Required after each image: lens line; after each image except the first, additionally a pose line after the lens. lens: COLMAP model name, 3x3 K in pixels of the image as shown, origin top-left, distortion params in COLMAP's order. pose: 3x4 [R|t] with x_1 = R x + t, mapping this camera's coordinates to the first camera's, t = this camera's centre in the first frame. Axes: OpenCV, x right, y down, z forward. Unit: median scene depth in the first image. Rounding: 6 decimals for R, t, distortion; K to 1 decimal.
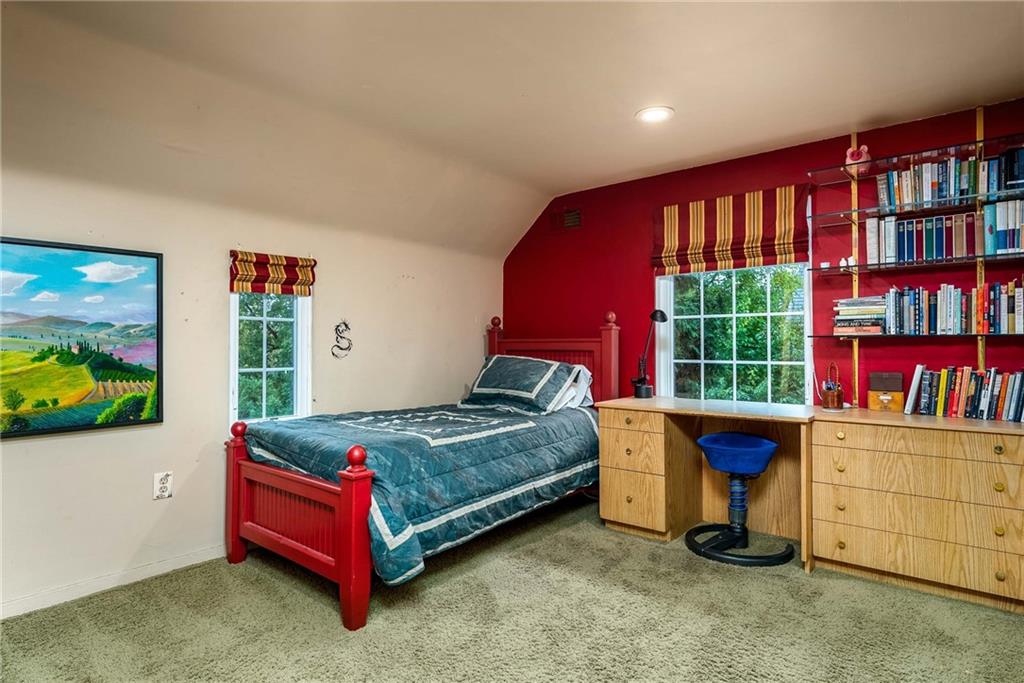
lens RADIAL K [[561.3, 0, 512.3], [0, 561.3, 341.1], [0, 0, 1]] dist [-0.000466, -0.000245]
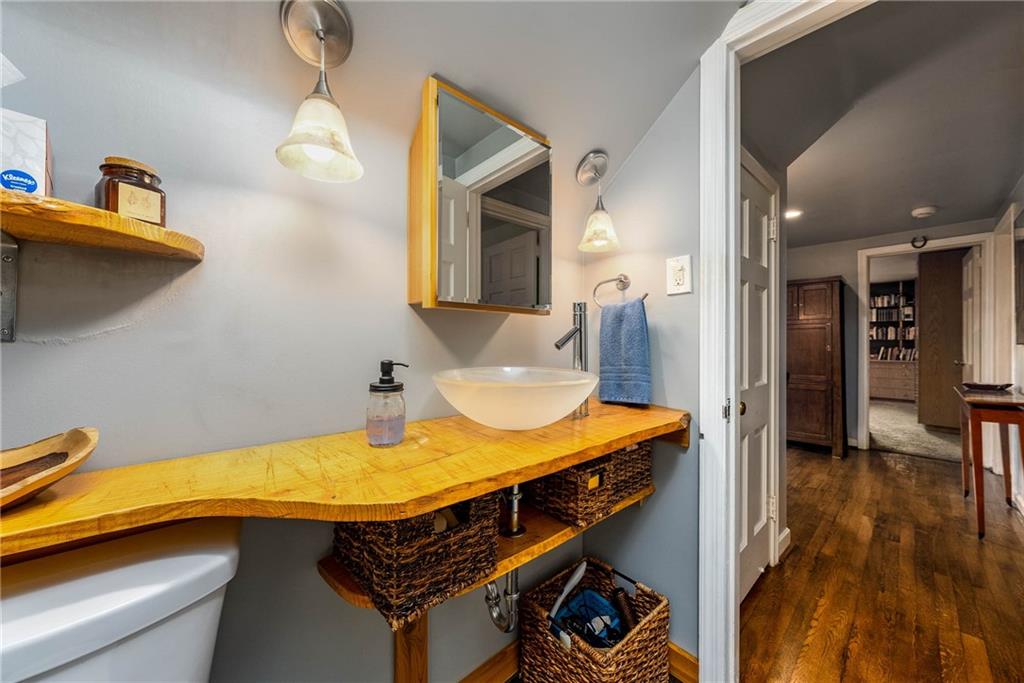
lens RADIAL K [[369.4, 0, 512.1], [0, 369.4, 343.0], [0, 0, 1]] dist [-0.000341, -0.000029]
pose [[0.990519, 0.003930, -0.137317, -1.516048], [-0.003221, 0.999980, 0.005391, 0.007664], [0.137336, -0.004897, 0.990512, -1.949827]]
